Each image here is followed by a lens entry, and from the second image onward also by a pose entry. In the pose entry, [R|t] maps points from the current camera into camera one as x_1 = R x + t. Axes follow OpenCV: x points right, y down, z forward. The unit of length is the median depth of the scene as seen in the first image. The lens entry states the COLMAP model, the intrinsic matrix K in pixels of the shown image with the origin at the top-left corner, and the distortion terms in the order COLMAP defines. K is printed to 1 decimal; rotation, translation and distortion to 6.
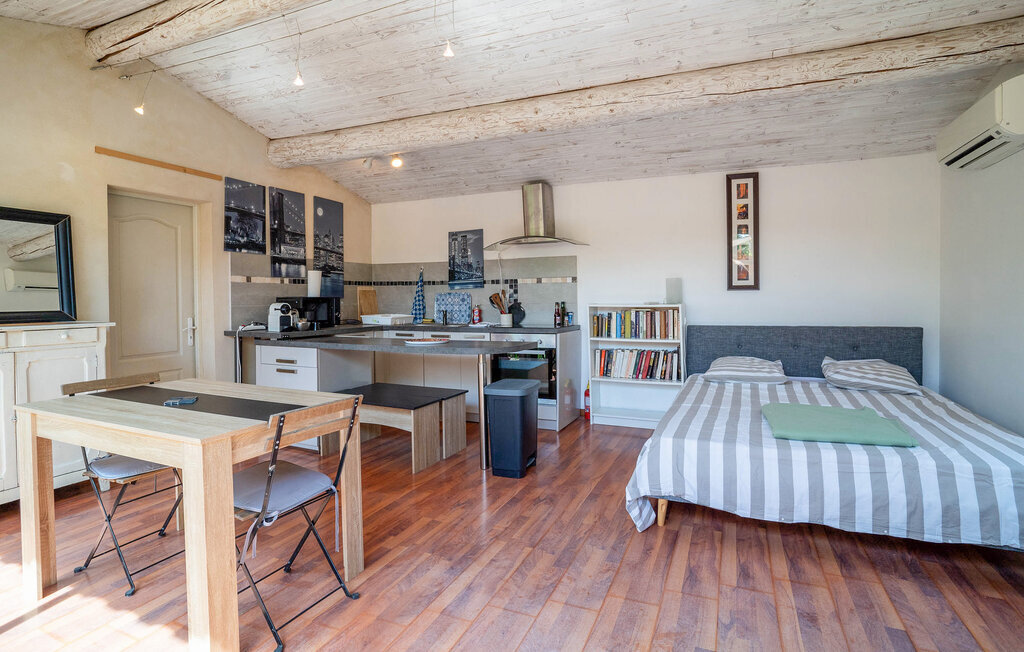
lens RADIAL K [[496.9, 0, 512.0], [0, 496.9, 326.0], [0, 0, 1]] dist [-0.023394, 0.000229]
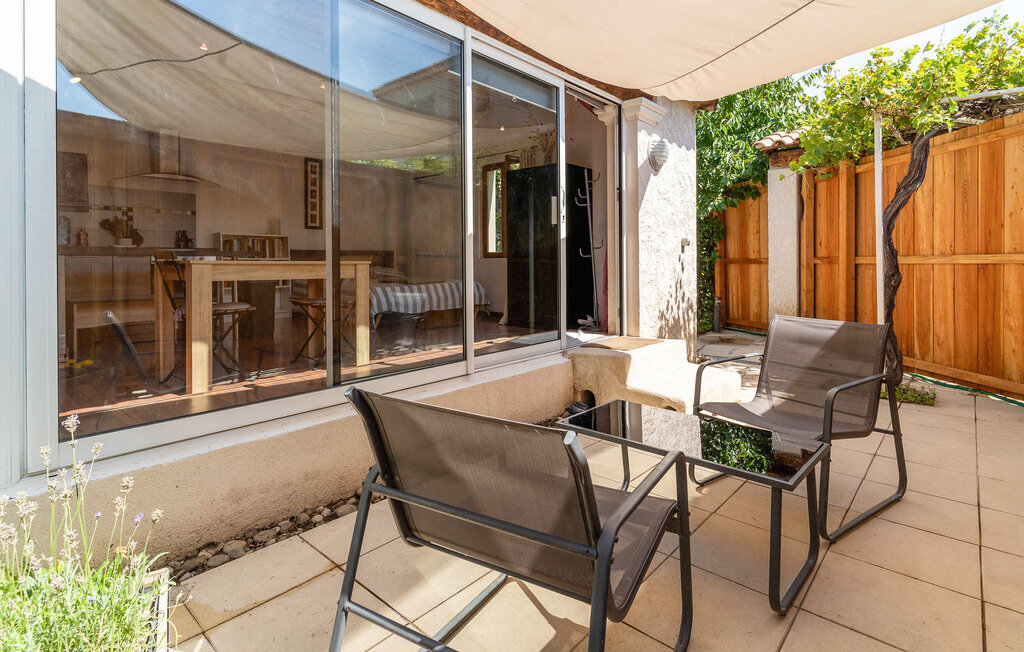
lens RADIAL K [[507.7, 0, 517.4], [0, 507.7, 284.1], [0, 0, 1]] dist [0.002389, 0.000261]
pose [[0.311103, -0.034014, 0.949767, -0.908086], [0.052285, 0.998458, 0.018631, 0.111677], [-0.948937, 0.043862, 0.312402, -0.172869]]
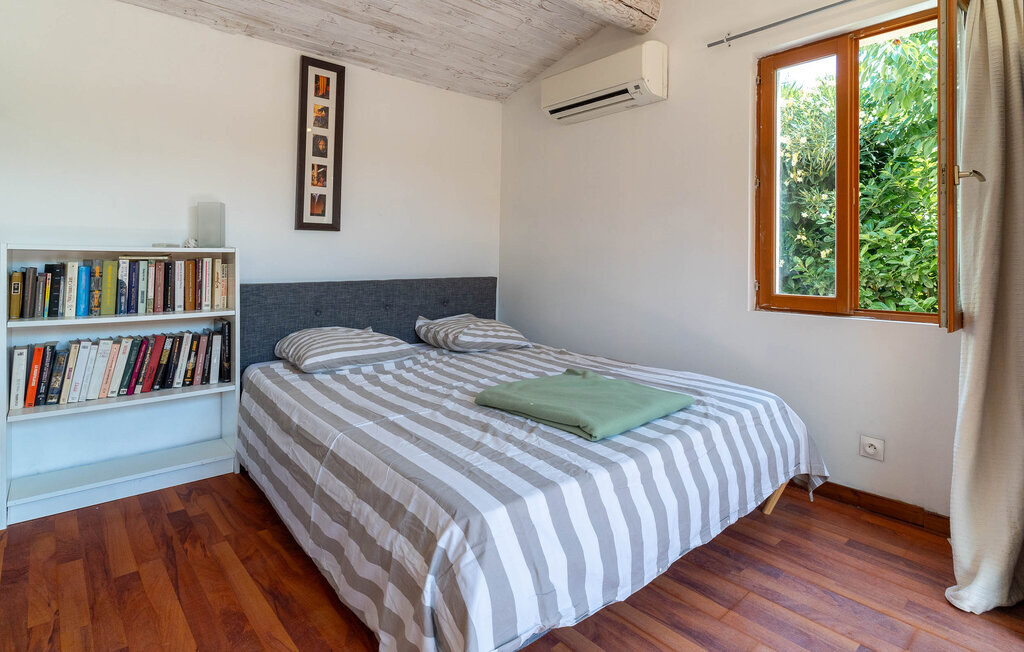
lens RADIAL K [[527.3, 0, 528.8], [0, 527.3, 258.3], [0, 0, 1]] dist [-0.000334, -0.000098]
pose [[0.415356, 0.012847, 0.909568, -0.070942], [0.045030, 0.998384, -0.034665, 0.004476], [-0.908544, 0.055356, 0.414106, 0.413960]]
